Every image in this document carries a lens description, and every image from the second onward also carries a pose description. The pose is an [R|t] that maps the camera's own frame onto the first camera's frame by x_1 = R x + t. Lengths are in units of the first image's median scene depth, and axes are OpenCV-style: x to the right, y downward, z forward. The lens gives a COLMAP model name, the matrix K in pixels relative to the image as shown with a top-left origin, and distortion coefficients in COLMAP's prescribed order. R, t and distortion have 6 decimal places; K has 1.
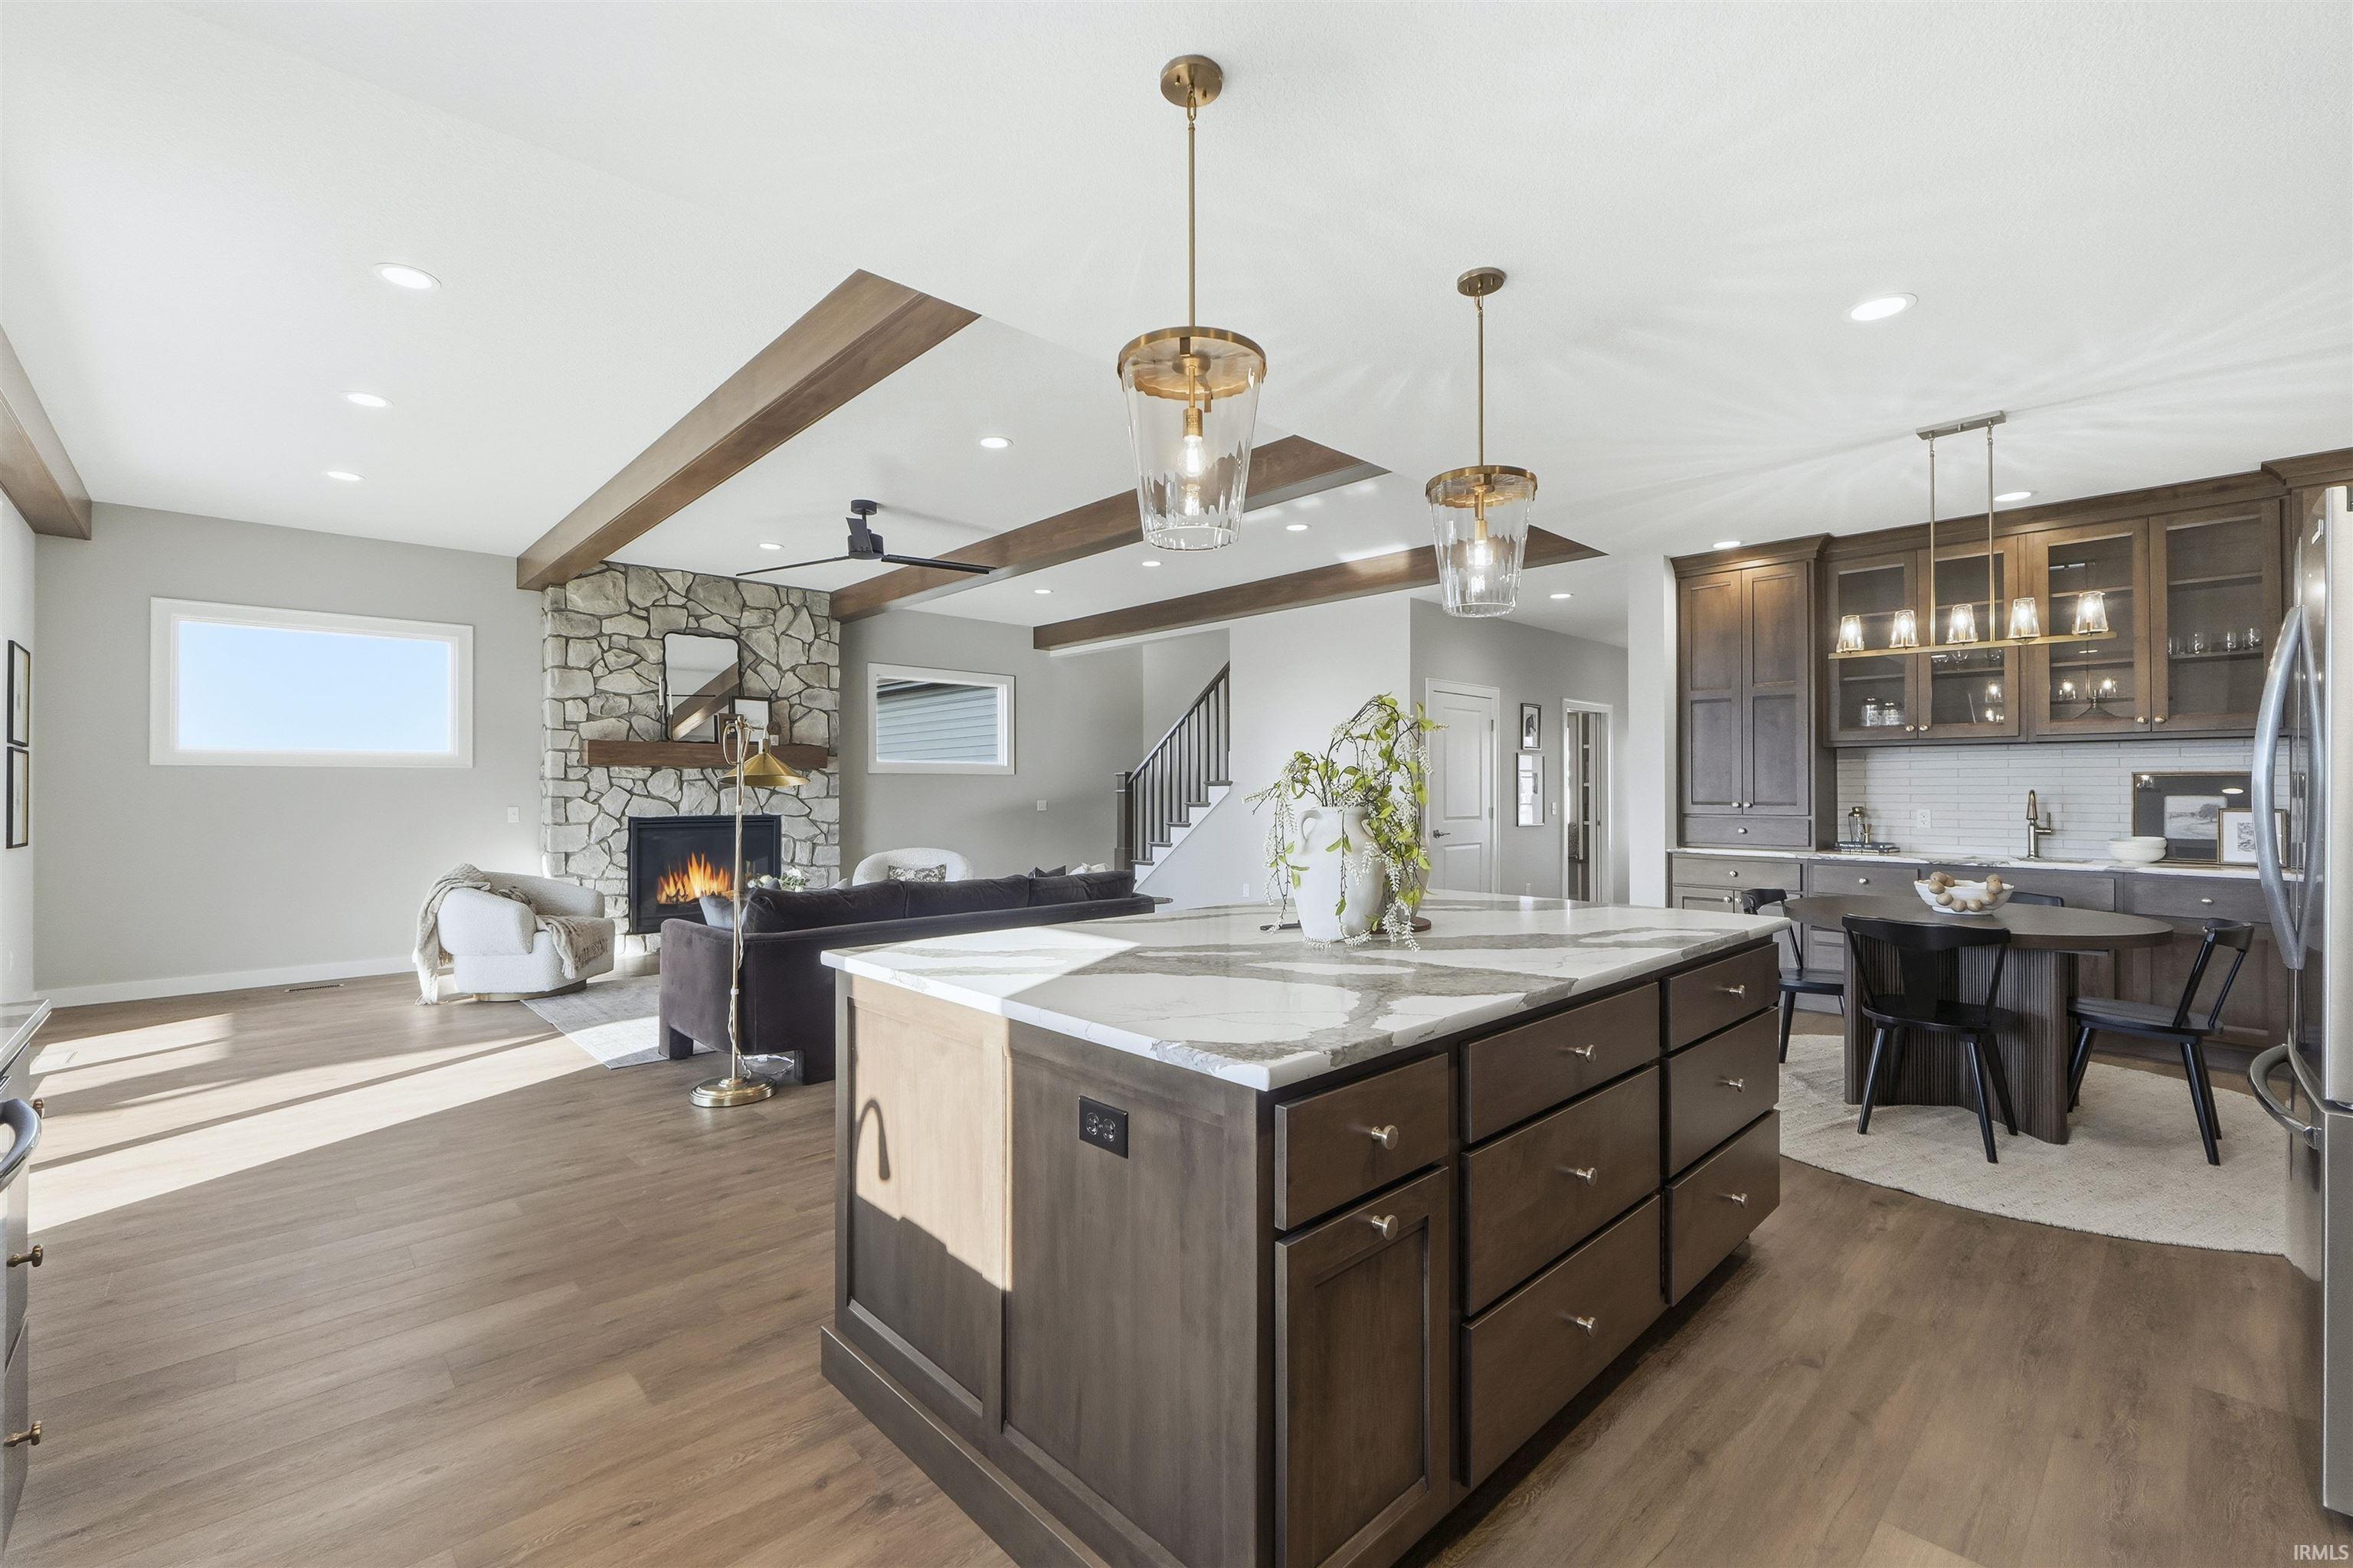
lens RADIAL K [[1001.8, 0, 1172.7], [0, 1001.8, 778.3], [0, 0, 1]] dist [-0.001886, -0.000150]
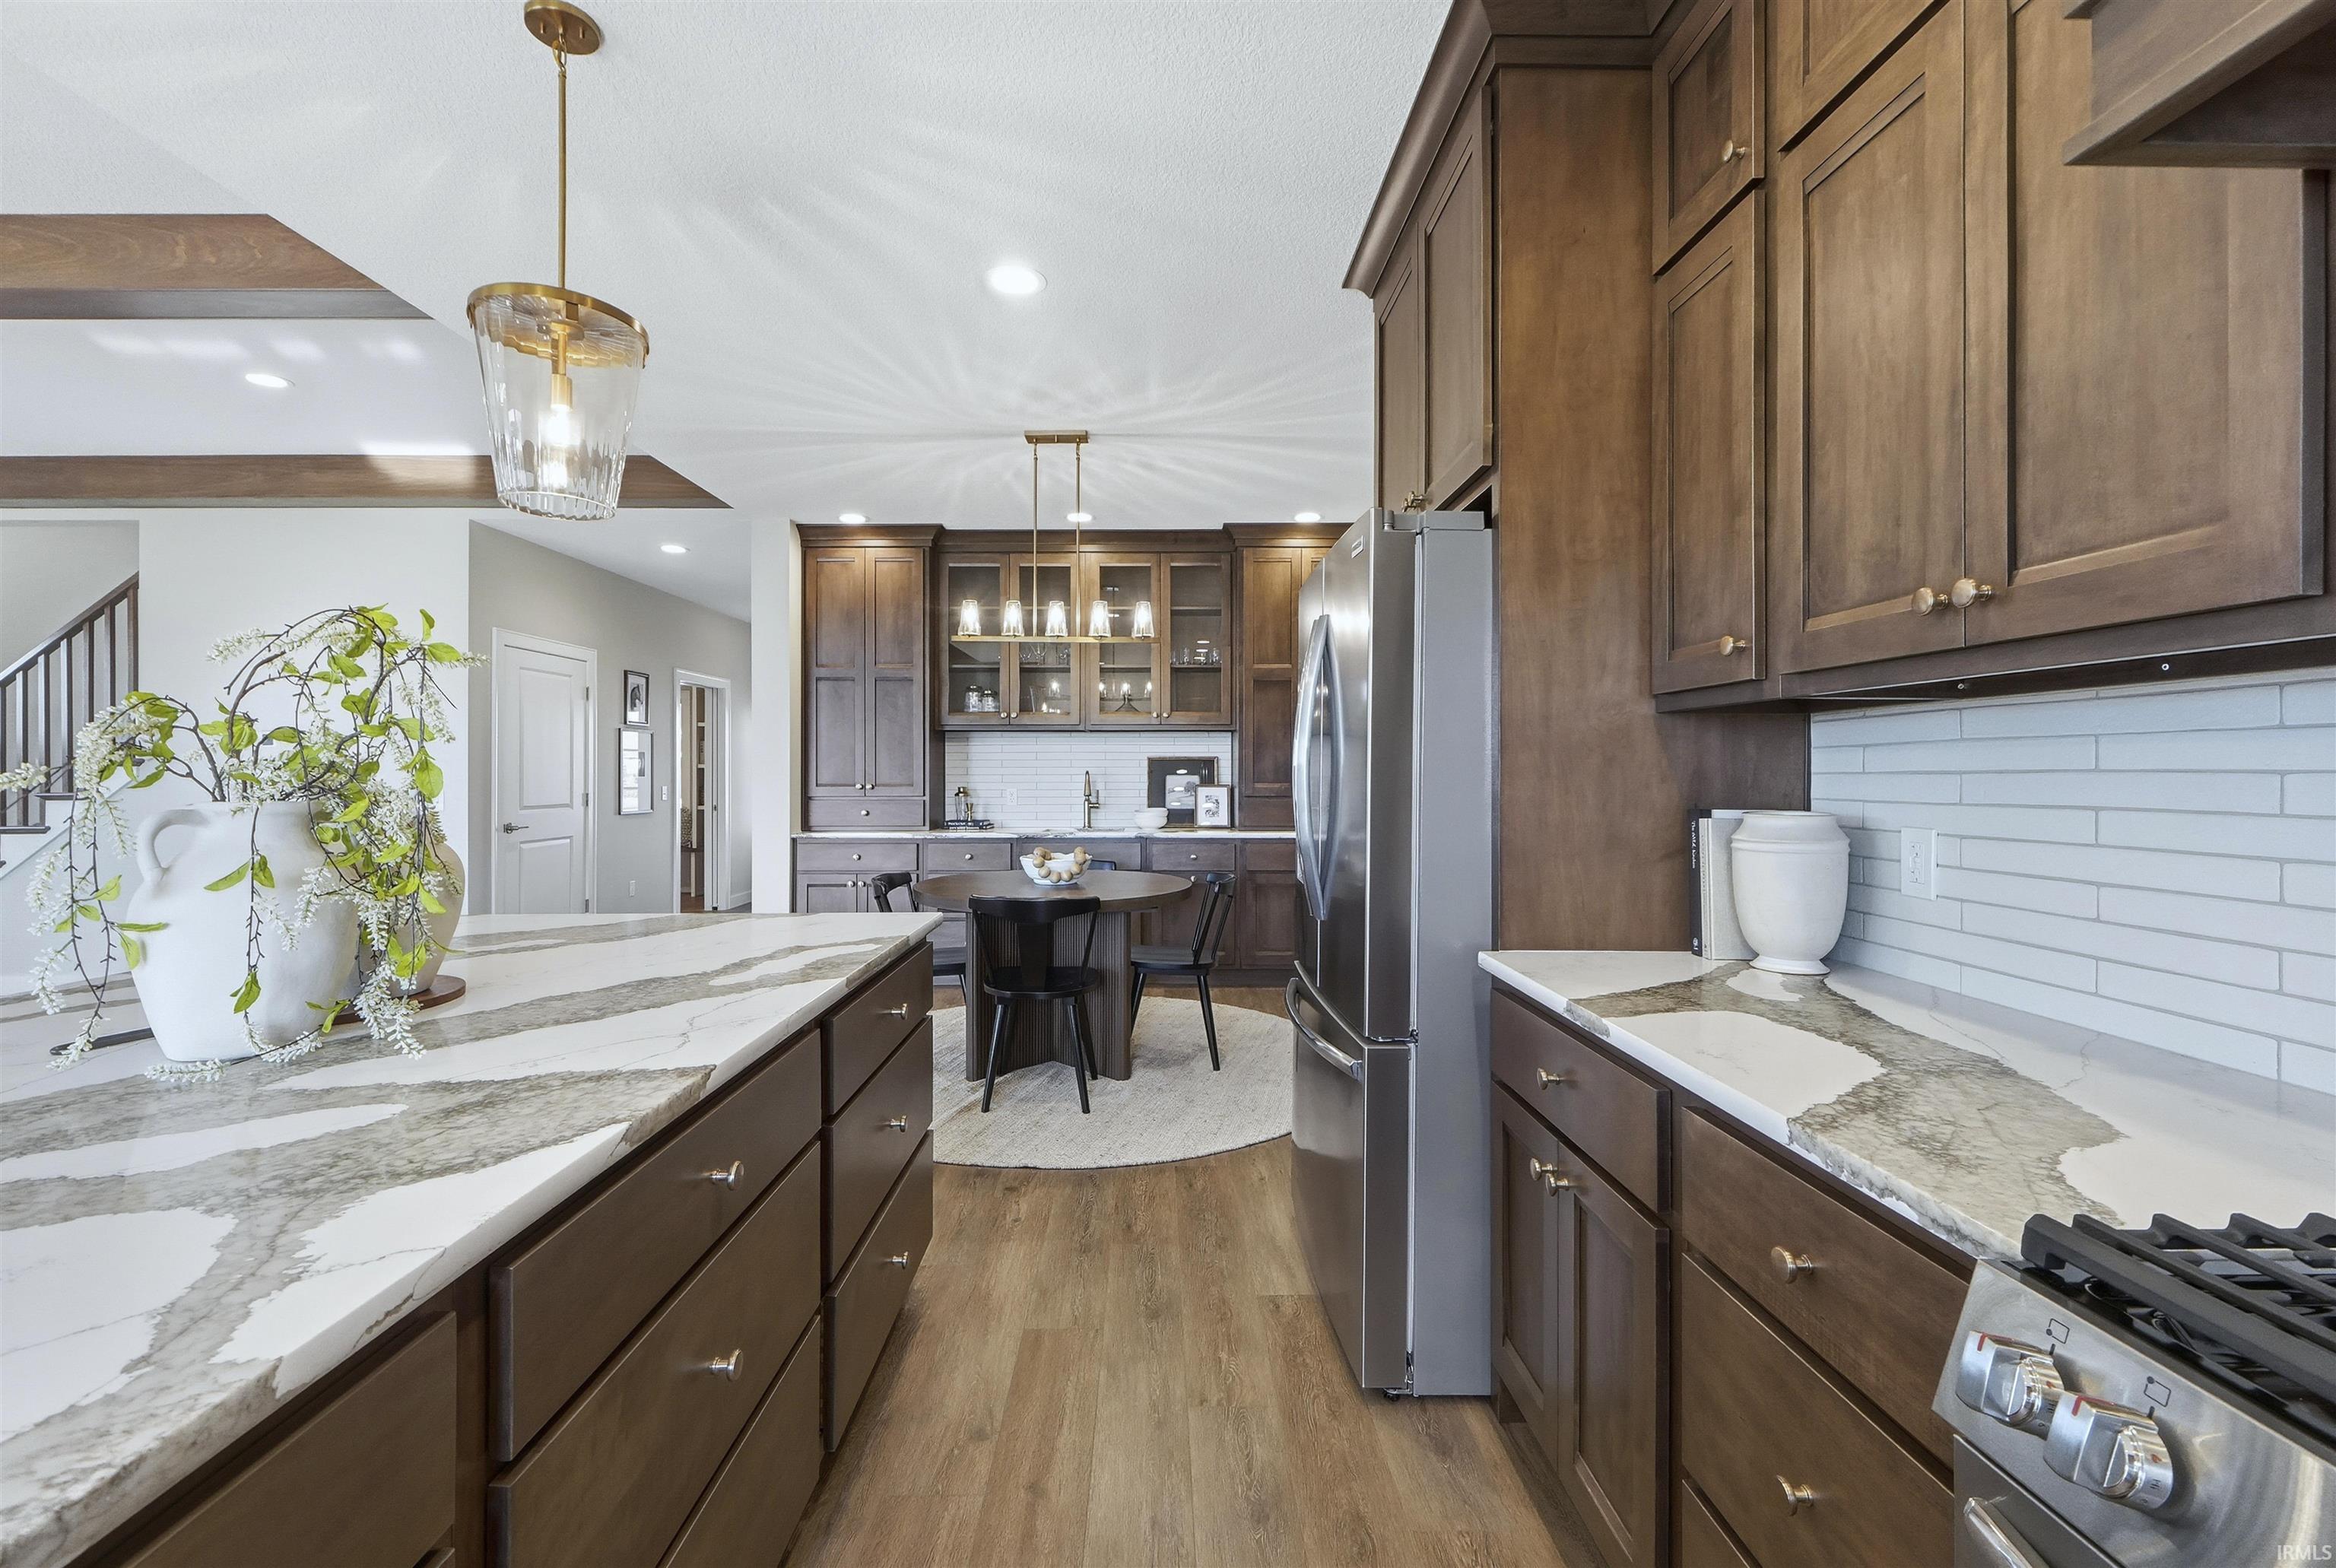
lens RADIAL K [[1003.1, 0, 1159.1], [0, 1003.1, 769.0], [0, 0, 1]] dist [0.000811, 0.000415]
pose [[0.679307, 0.000570, 0.733854, 0.062780], [-0.006699, 0.999963, 0.005424, 0.003097], [-0.733824, -0.008601, 0.679285, 0.178158]]
